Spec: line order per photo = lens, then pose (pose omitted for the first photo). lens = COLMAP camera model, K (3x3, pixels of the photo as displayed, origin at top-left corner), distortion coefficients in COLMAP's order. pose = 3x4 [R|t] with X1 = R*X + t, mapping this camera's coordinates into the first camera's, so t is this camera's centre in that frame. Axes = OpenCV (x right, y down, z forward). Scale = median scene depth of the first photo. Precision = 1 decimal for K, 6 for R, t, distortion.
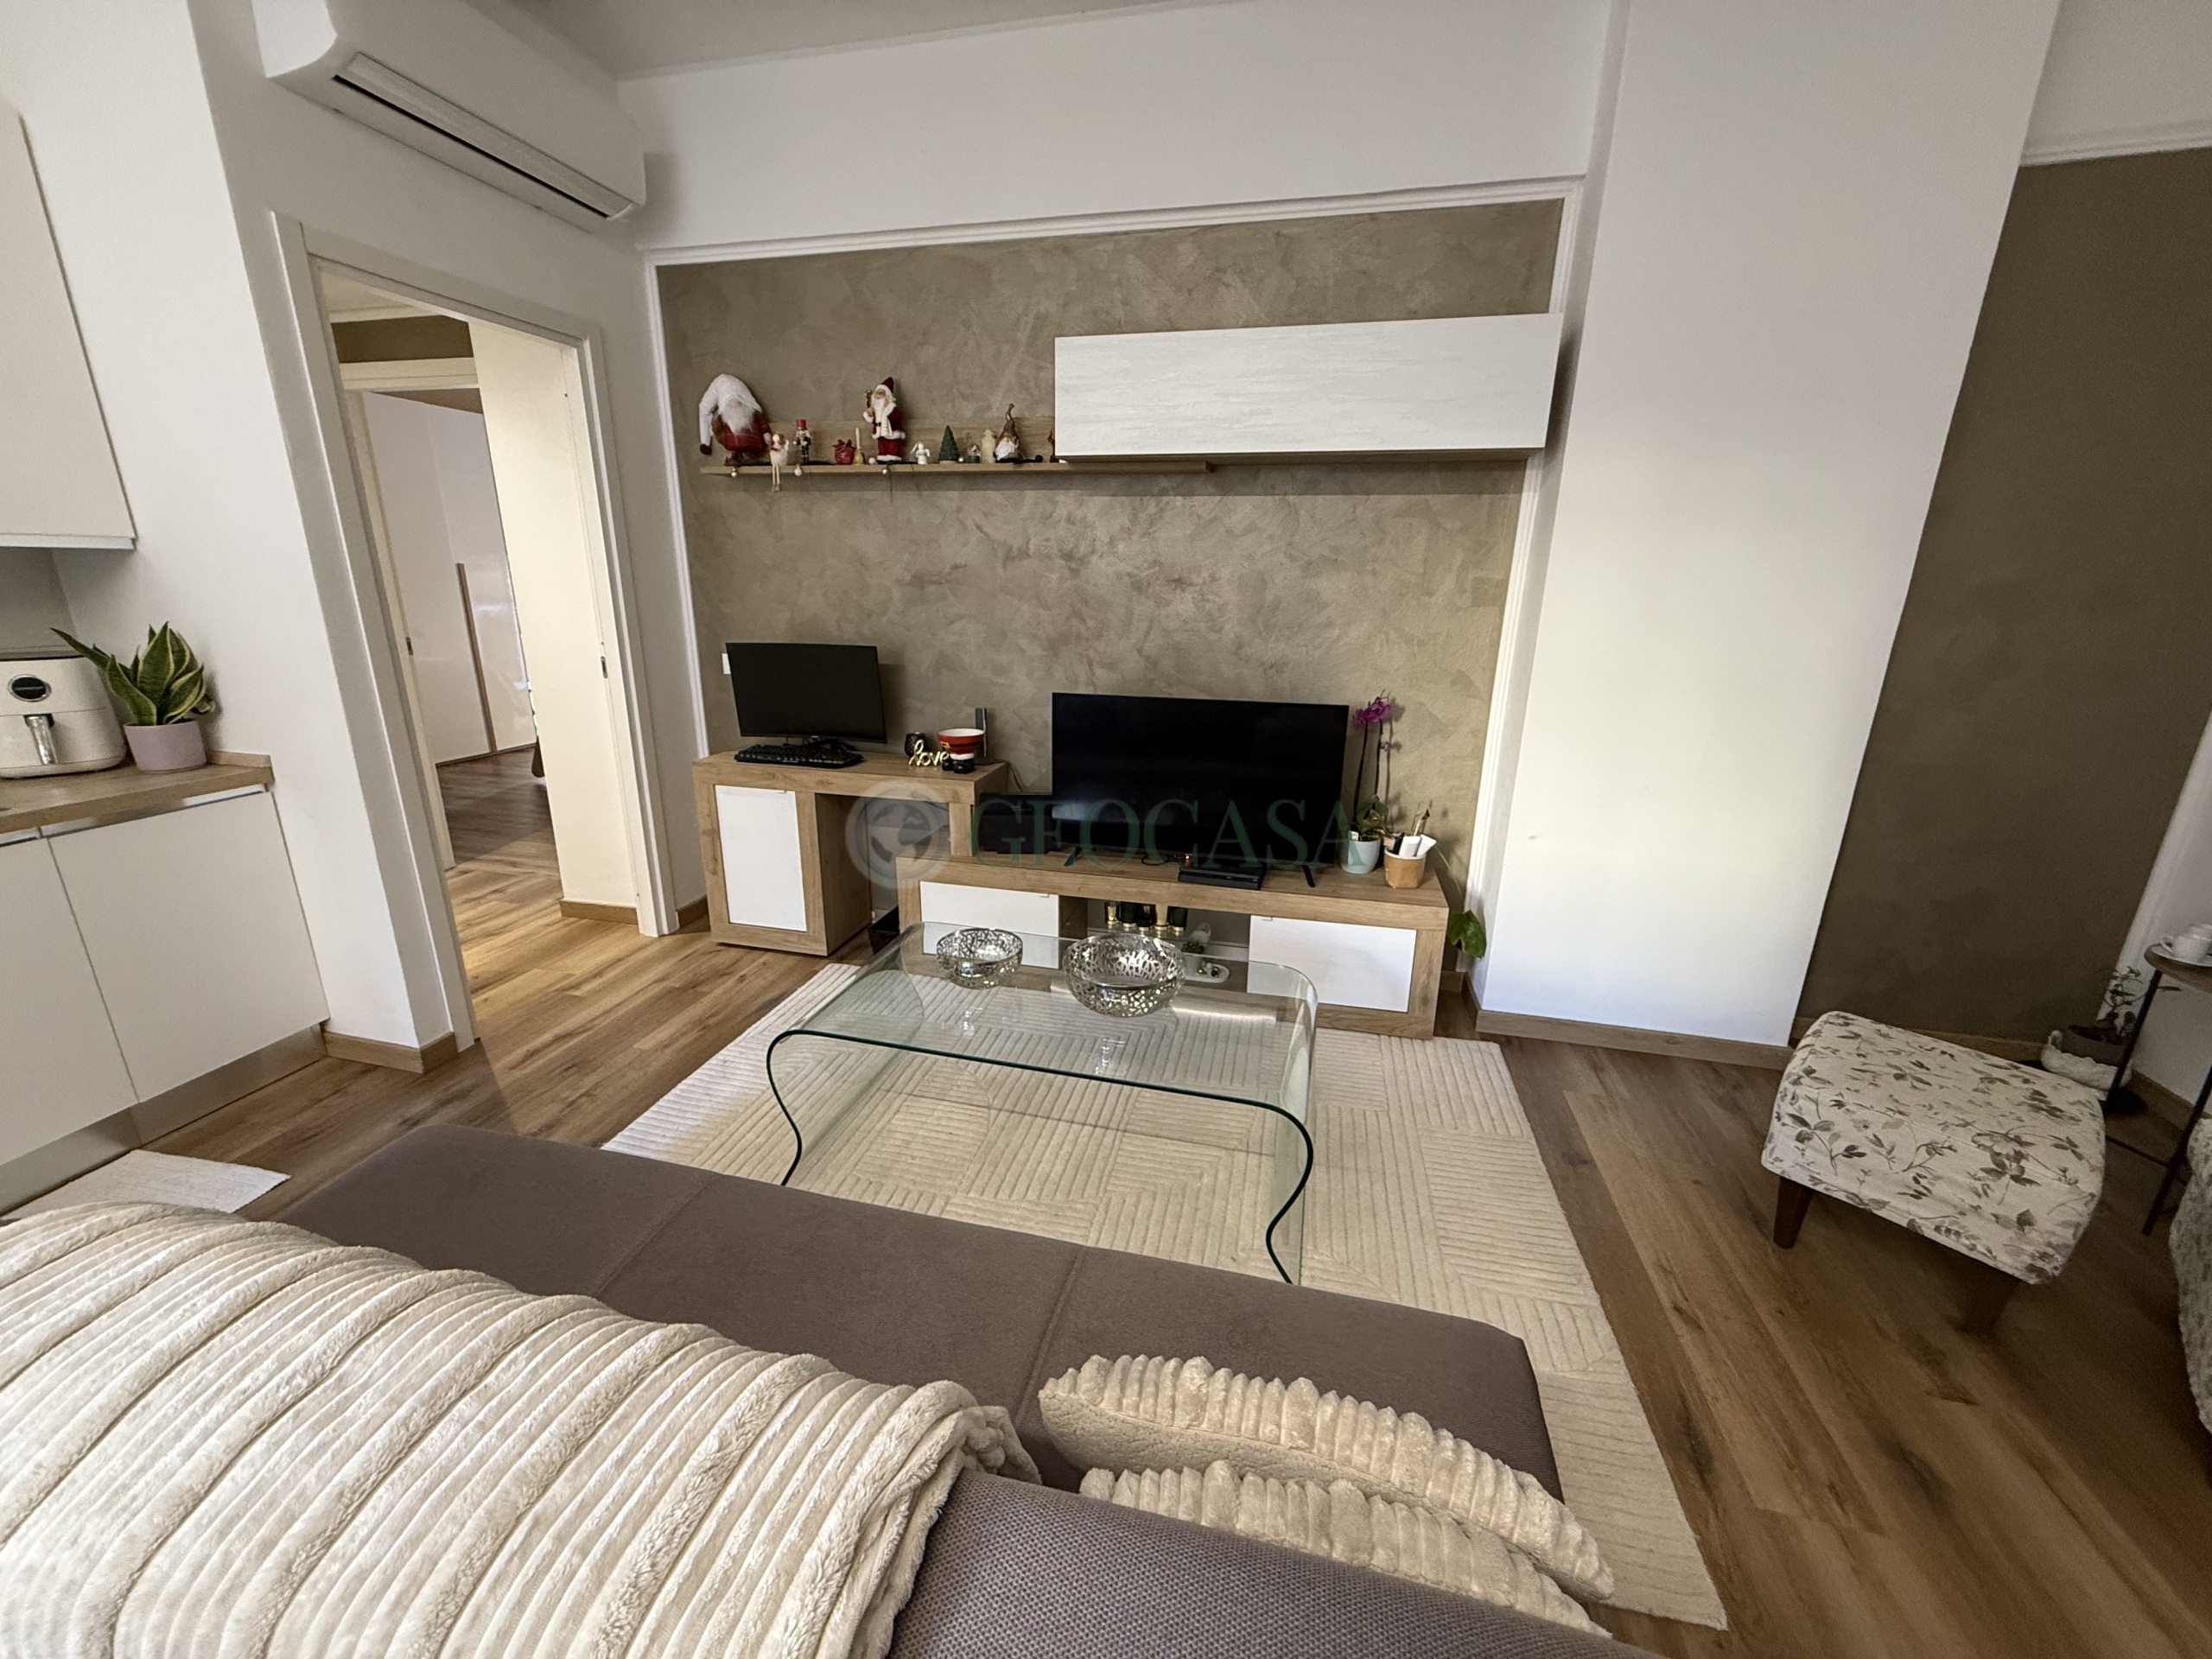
lens RADIAL K [[875.9, 0, 1099.8], [0, 875.9, 826.8], [0, 0, 1]] dist [0.000705, -0.000448]
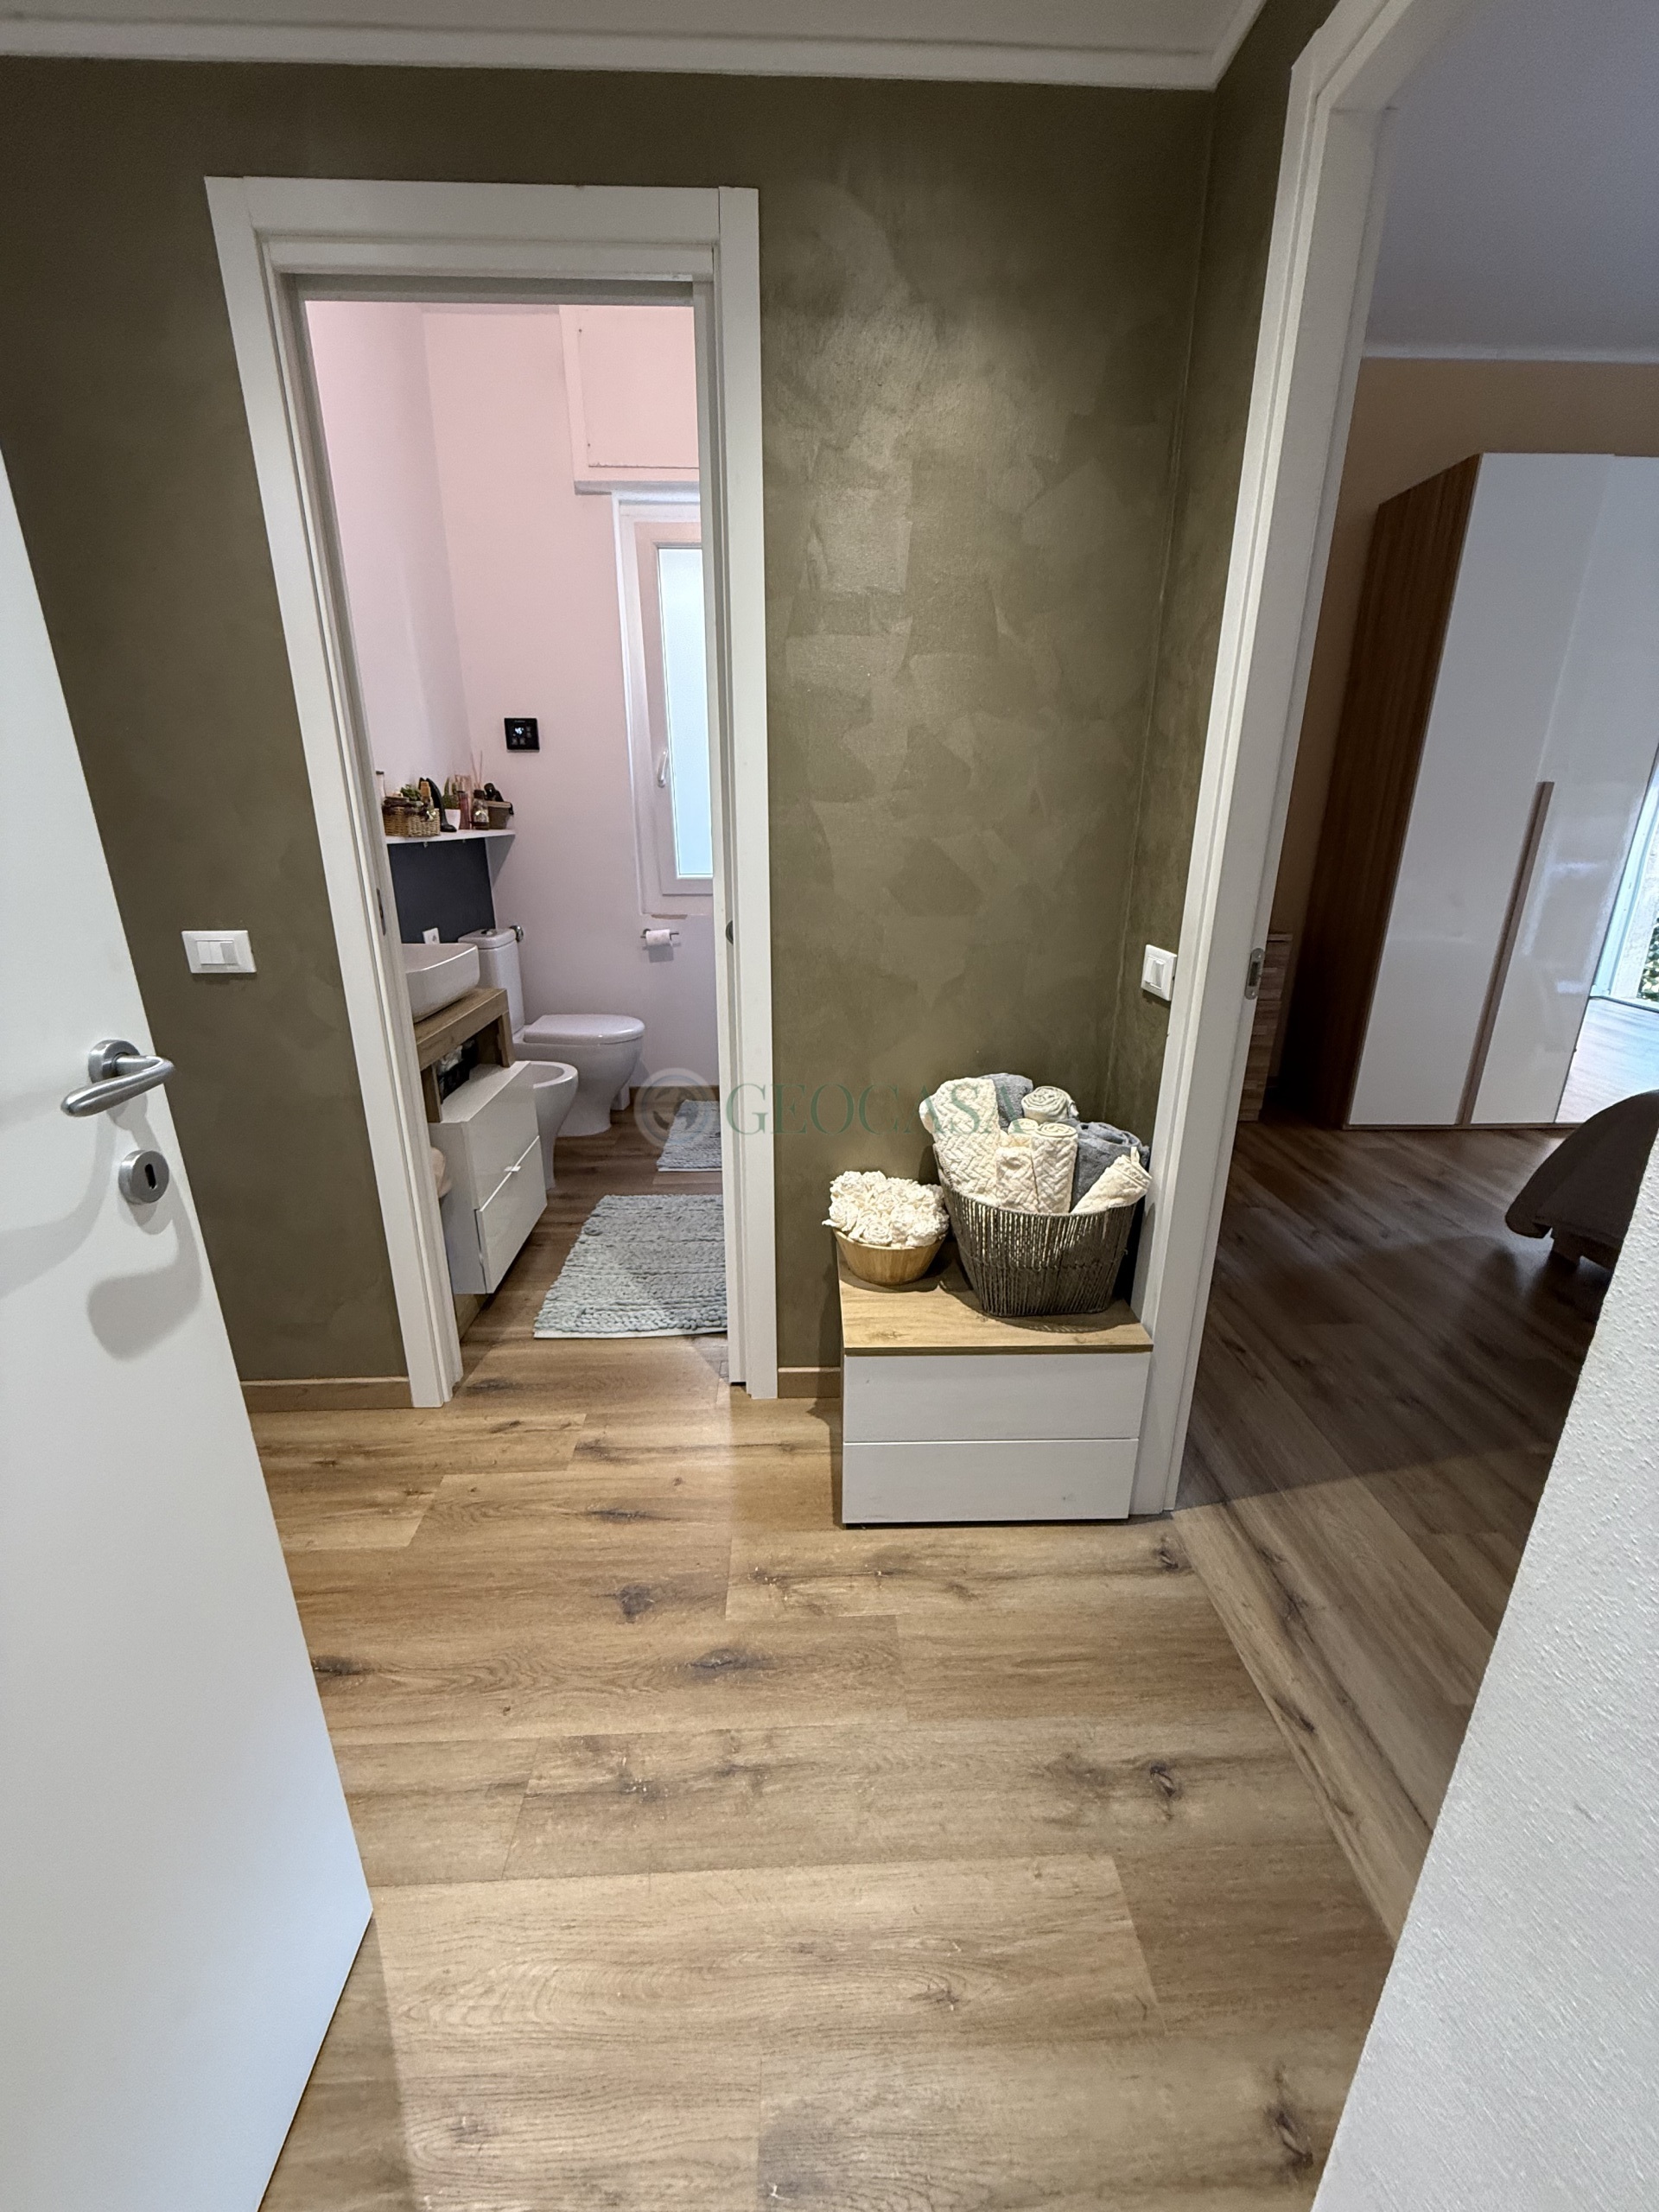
lens RADIAL K [[875.9, 0, 835.9], [0, 875.9, 1088.1], [0, 0, 1]] dist [0.000705, -0.000448]
pose [[0.280224, 0.282799, -0.917333, -0.712516], [-0.271694, 0.939910, 0.206763, -0.270658], [0.920683, 0.191294, 0.340220, 1.046346]]
